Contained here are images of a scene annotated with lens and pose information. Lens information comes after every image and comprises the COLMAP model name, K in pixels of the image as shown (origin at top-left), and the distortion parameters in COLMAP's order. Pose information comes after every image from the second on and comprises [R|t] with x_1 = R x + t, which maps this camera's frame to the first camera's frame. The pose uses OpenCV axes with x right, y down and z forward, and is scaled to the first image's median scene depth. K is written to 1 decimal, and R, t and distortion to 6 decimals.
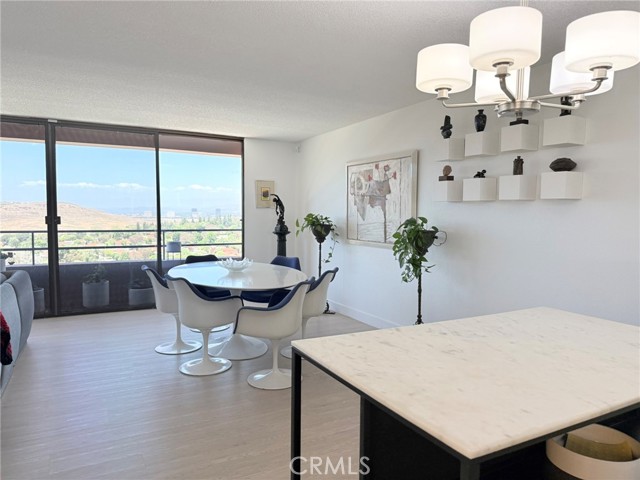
lens RADIAL K [[441.8, 0, 323.8], [0, 441.8, 238.1], [0, 0, 1]] dist [0.080600, -0.138669]
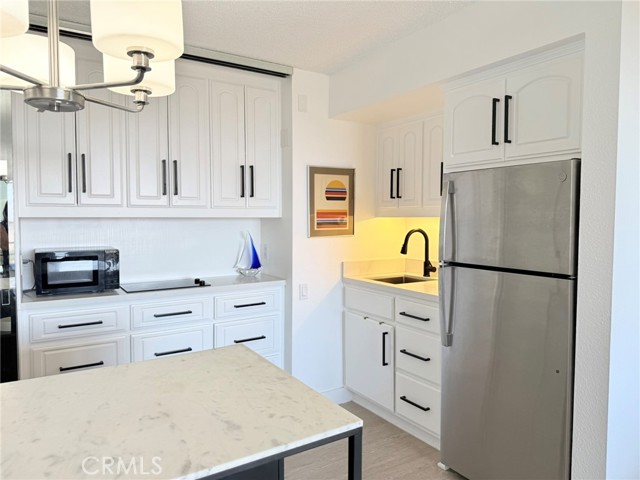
lens RADIAL K [[441.8, 0, 323.8], [0, 441.8, 238.1], [0, 0, 1]] dist [0.080600, -0.138669]
pose [[-0.997728, -0.006282, -0.067078, 0.012823], [-0.013254, 0.994488, 0.104012, -0.041846], [0.066055, 0.104664, -0.992312, 0.500652]]
